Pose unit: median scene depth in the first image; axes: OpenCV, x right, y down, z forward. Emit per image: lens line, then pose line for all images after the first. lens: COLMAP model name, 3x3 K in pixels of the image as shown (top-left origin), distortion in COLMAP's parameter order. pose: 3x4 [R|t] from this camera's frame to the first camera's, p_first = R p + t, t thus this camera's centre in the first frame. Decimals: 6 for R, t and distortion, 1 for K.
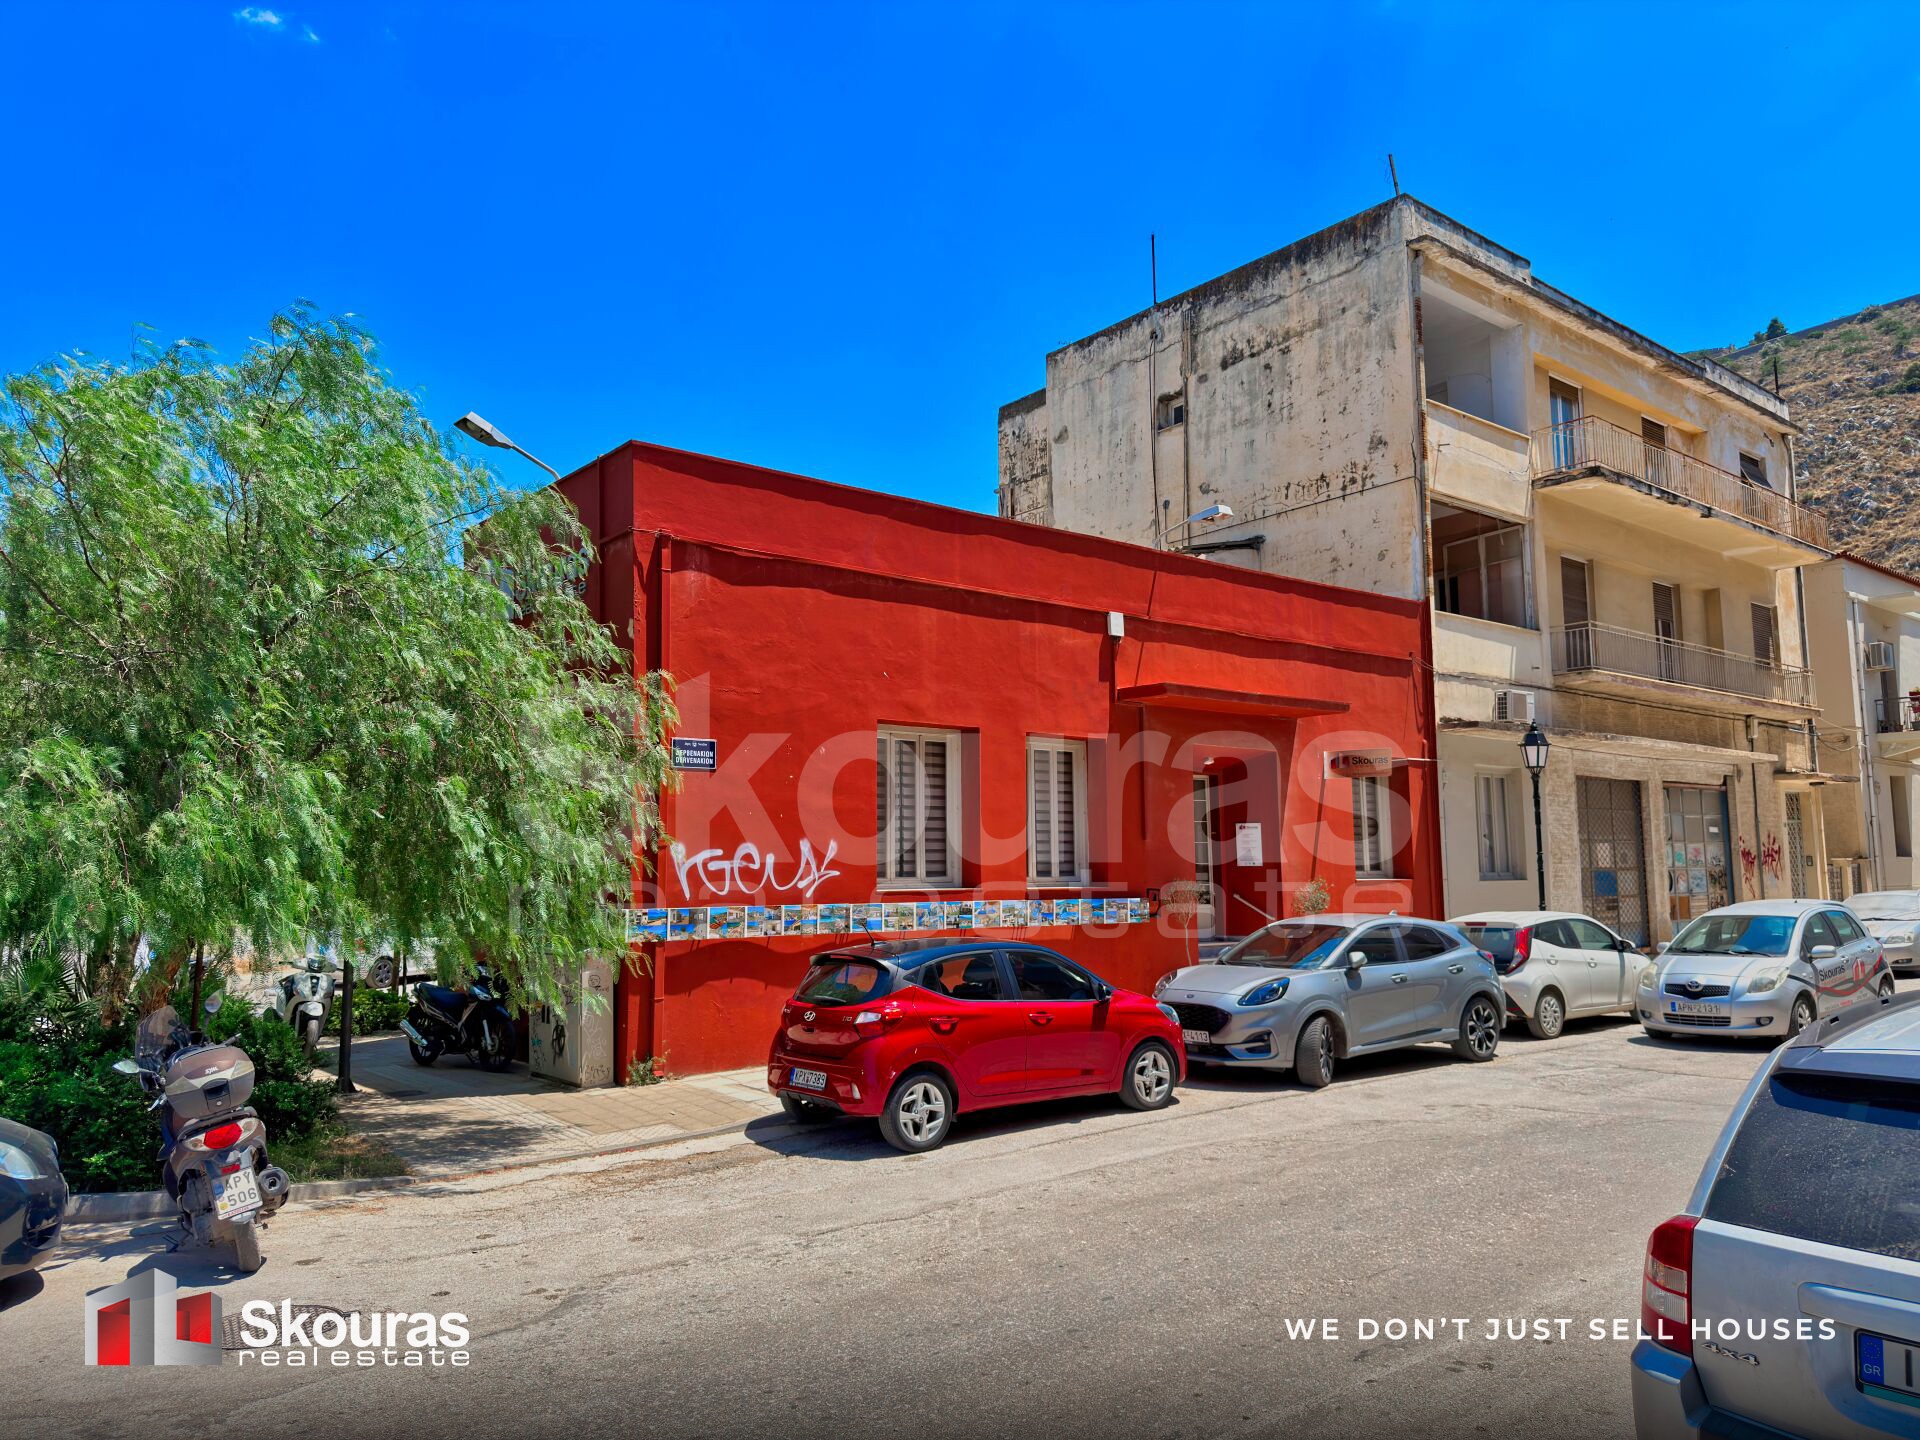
lens RADIAL K [[1335.5, 0, 943.5], [0, 1335.5, 739.6], [0, 0, 1]] dist [0.049379, -0.062243]
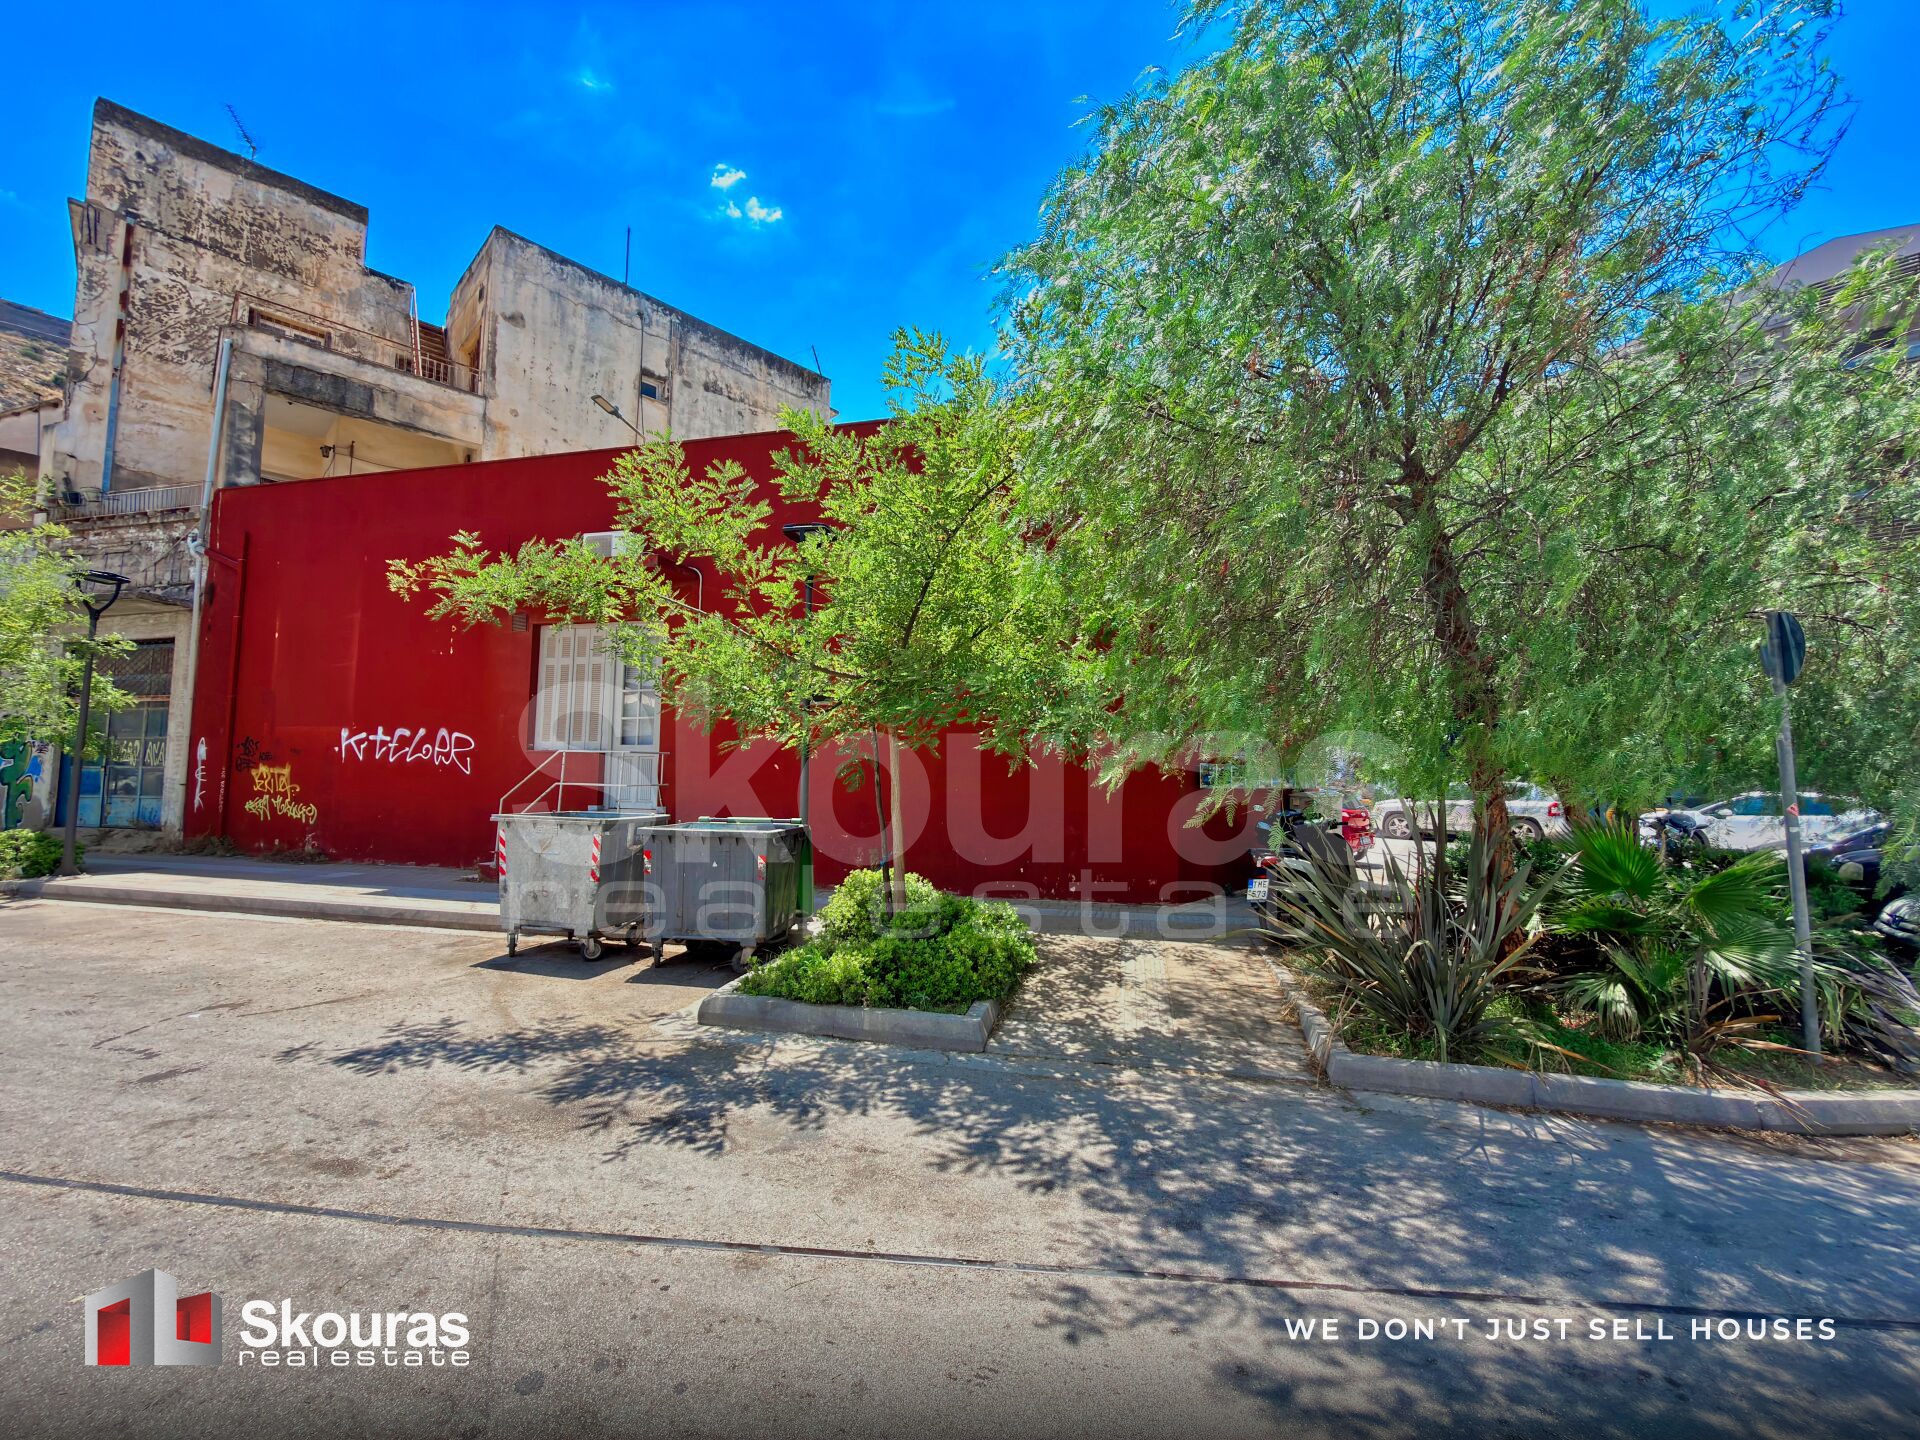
lens RADIAL K [[765.8, 0, 961.6], [0, 765.8, 724.1], [0, 0, 1]] dist [0.001541, 0.000519]
pose [[-0.127957, 0.078805, 0.988644, -0.603772], [-0.108536, 0.989738, -0.092940, 0.114418], [-0.985823, -0.119196, -0.118091, 0.825024]]
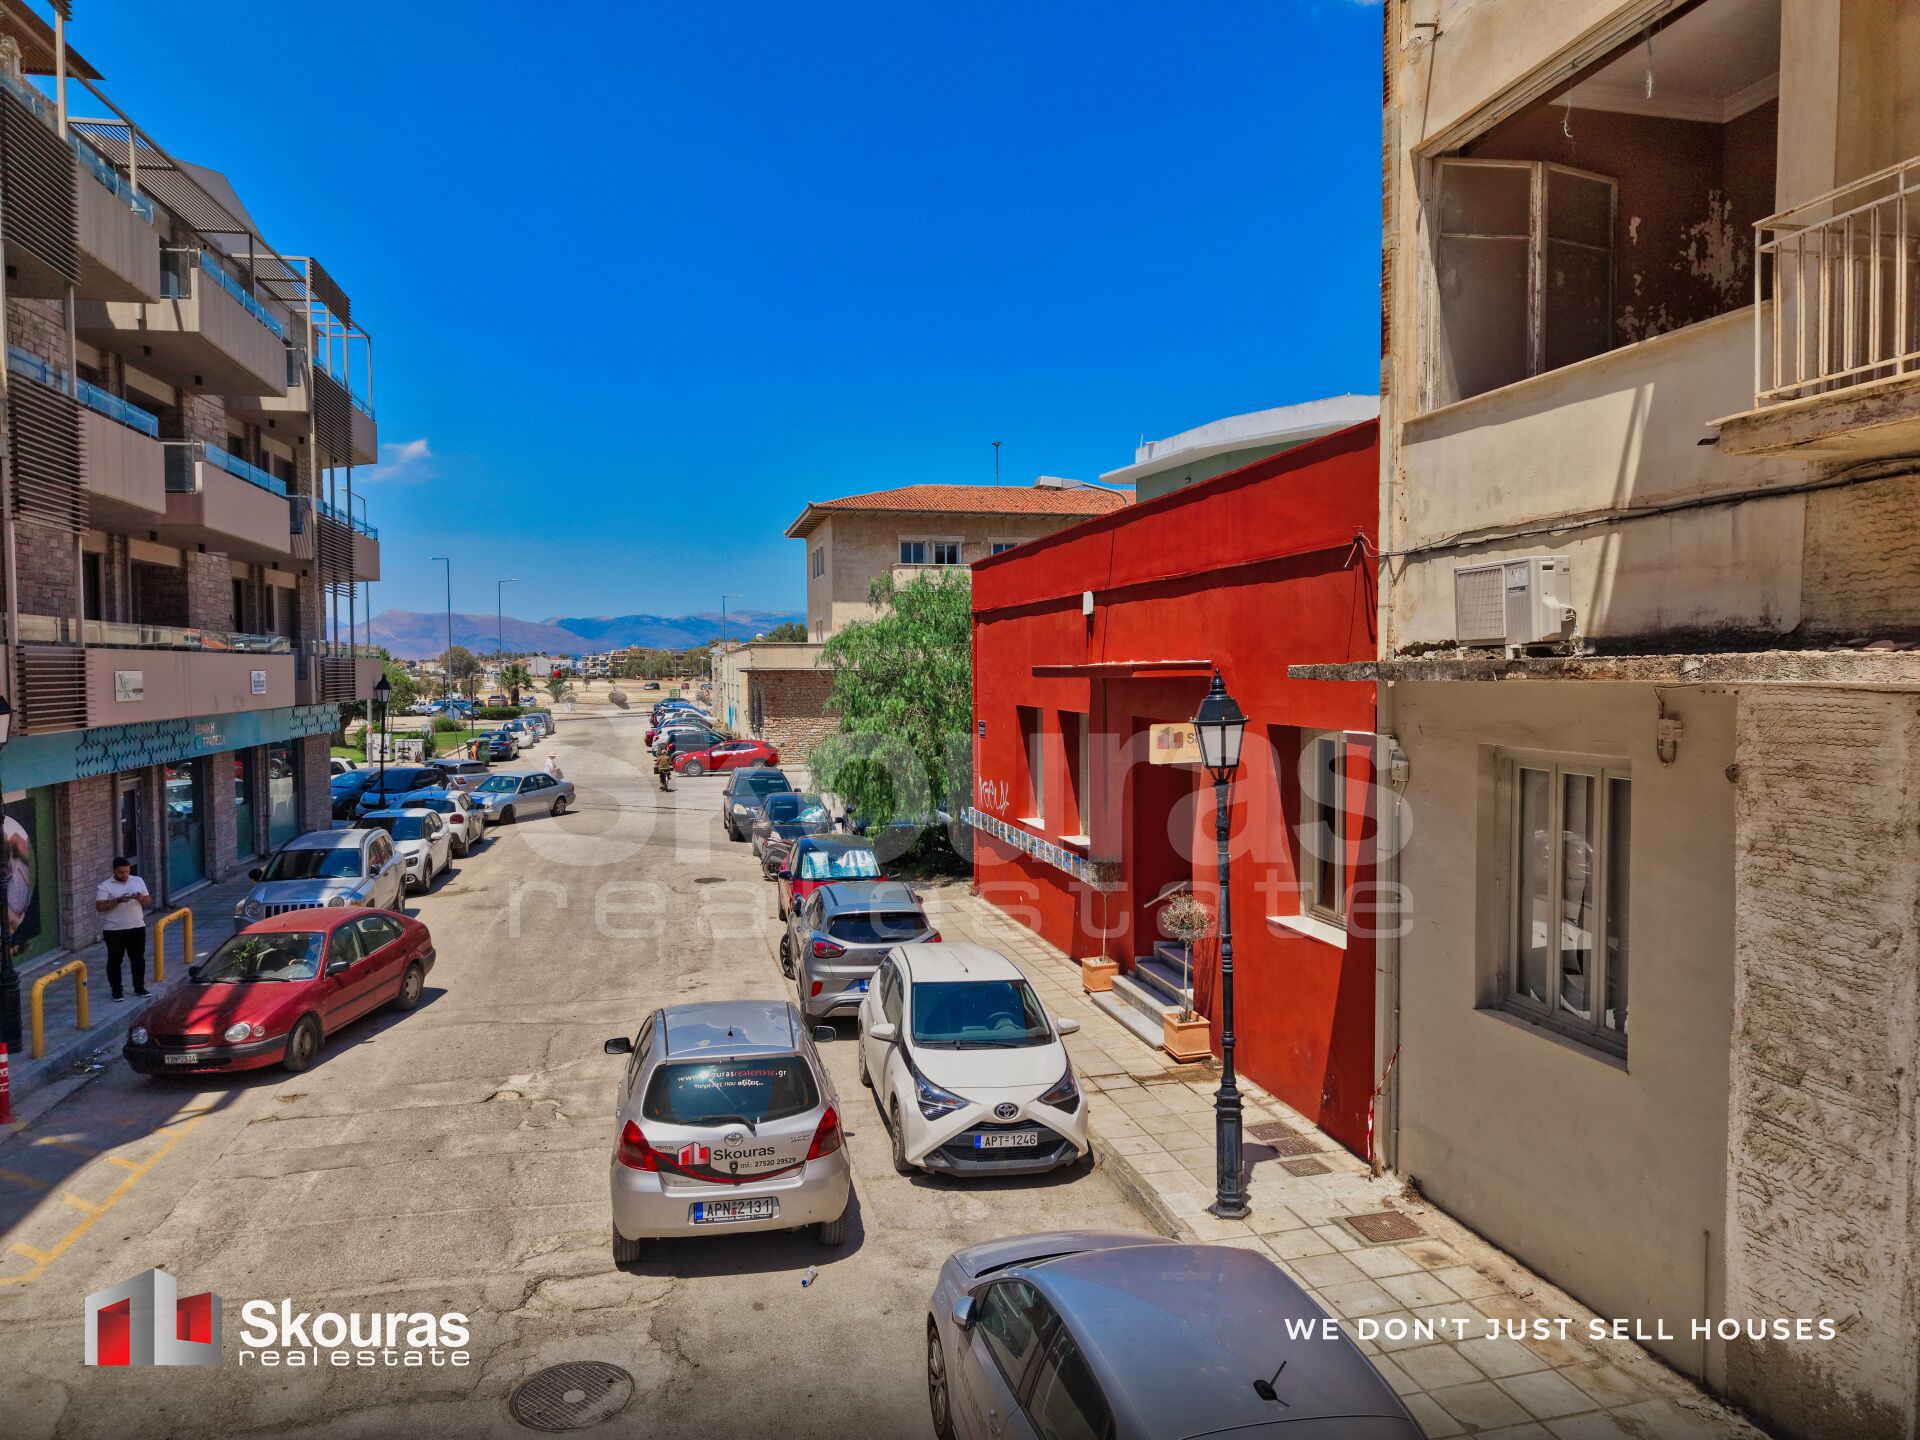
lens RADIAL K [[1286.4, 0, 957.9], [0, 1286.4, 725.0], [0, 0, 1]] dist [0.027848, -0.025452]
pose [[-0.425984, 0.048464, -0.903432, 0.769683], [0.096279, 0.995322, 0.007996, -0.006499], [0.899593, -0.083575, -0.428658, 0.943403]]
